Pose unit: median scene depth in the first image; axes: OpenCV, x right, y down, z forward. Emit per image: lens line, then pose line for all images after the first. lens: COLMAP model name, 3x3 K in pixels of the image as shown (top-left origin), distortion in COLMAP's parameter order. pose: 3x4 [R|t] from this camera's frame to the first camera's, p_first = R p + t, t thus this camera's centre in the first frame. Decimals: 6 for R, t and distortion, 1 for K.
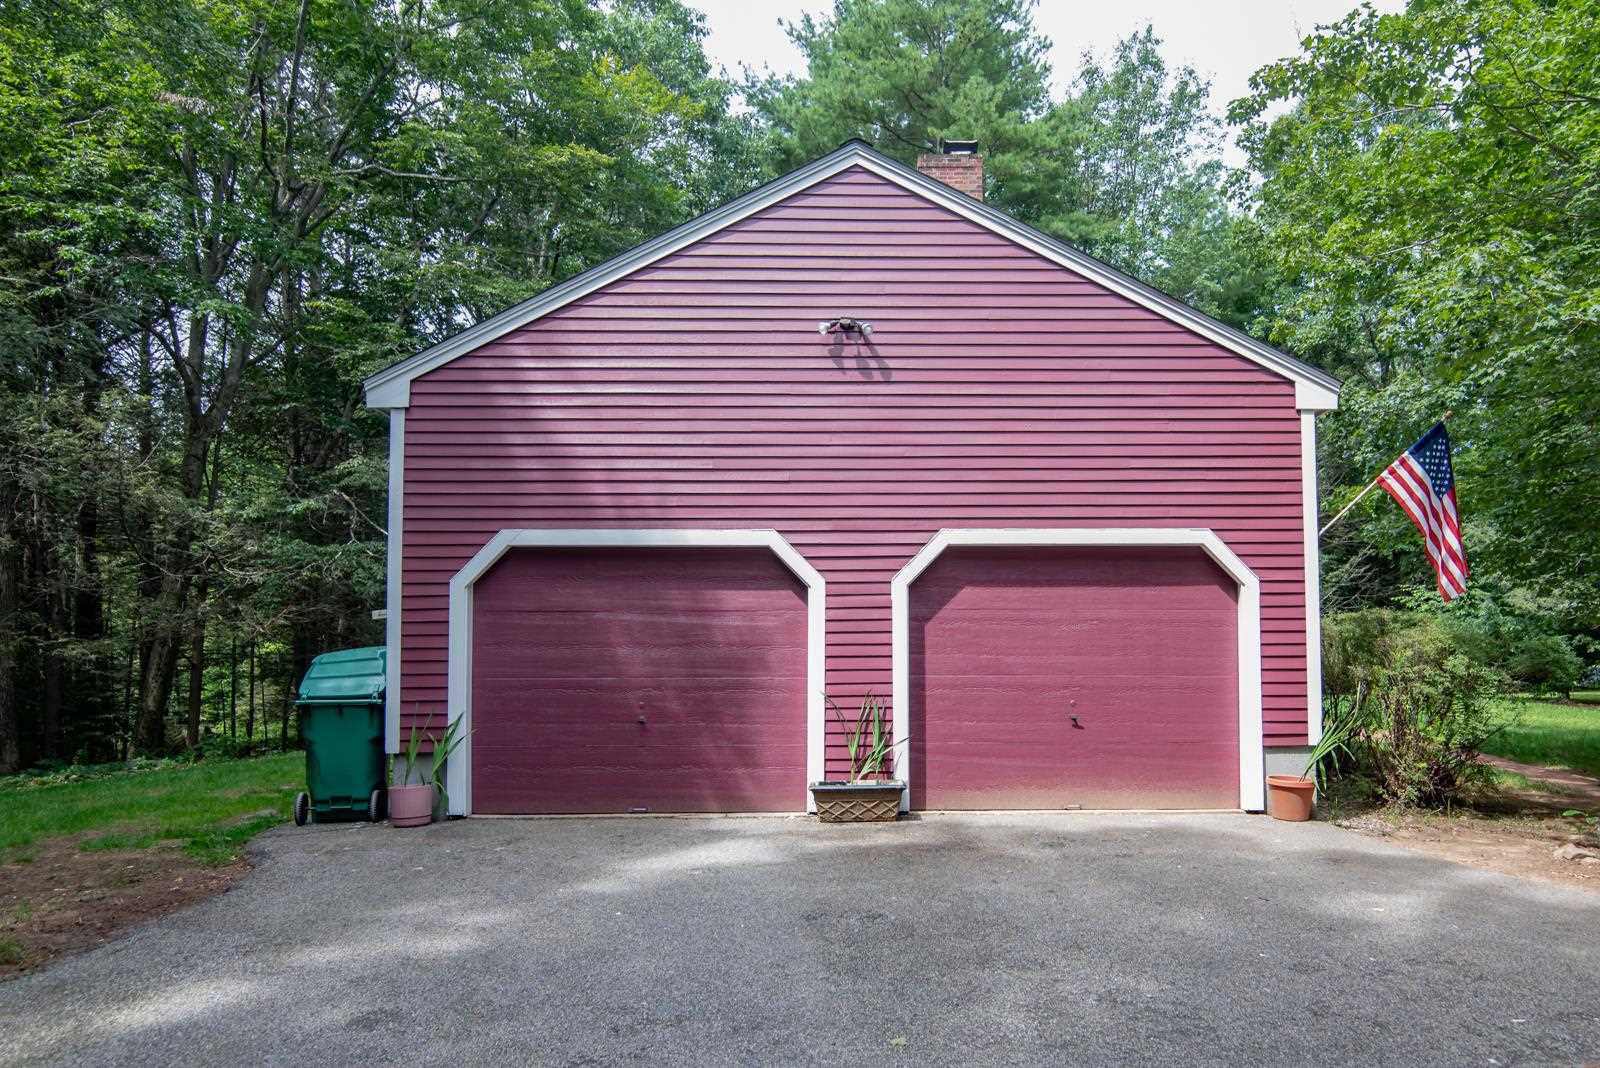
lens RADIAL K [[1029.4, 0, 800.2], [0, 1029.4, 630.5], [0, 0, 1]] dist [-0.007367, -0.003056]
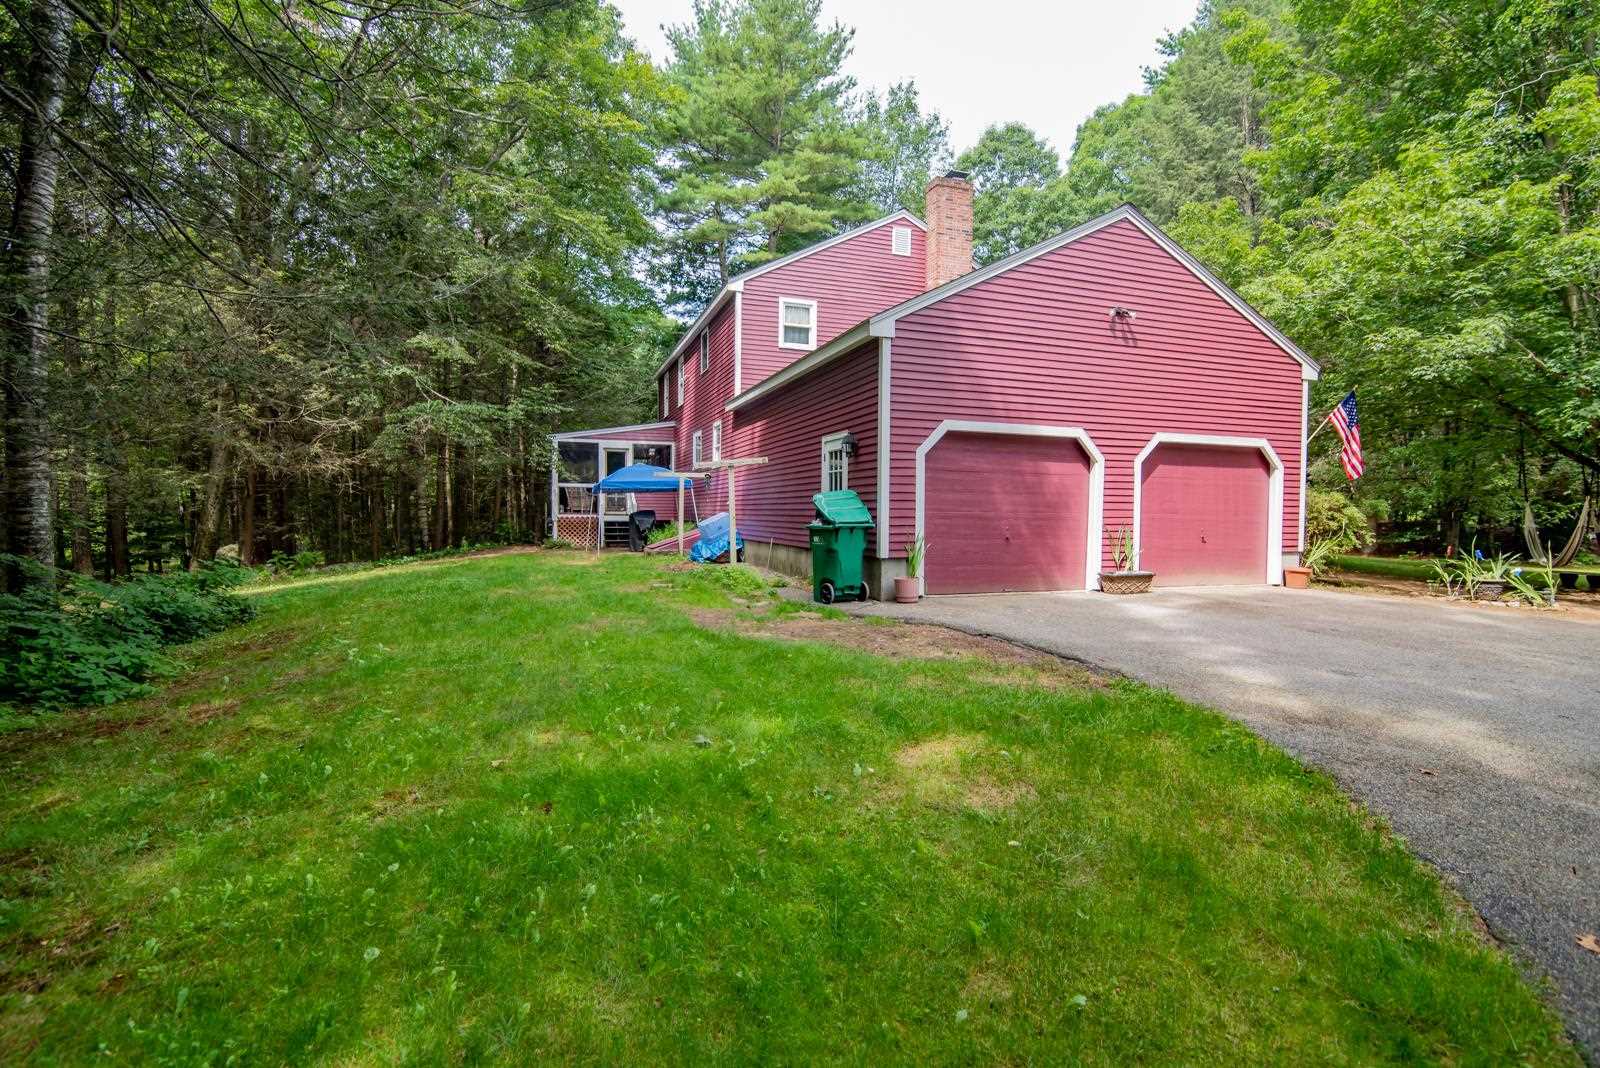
lens RADIAL K [[721.6, 0, 800.0], [0, 721.6, 534.0], [0, 0, 1]] dist [-0.018117, 0.000048]
pose [[0.953386, 0.003890, 0.301728, -0.832154], [-0.027377, 0.996908, 0.073651, 0.003308], [-0.300509, -0.078478, 0.950545, -0.020958]]
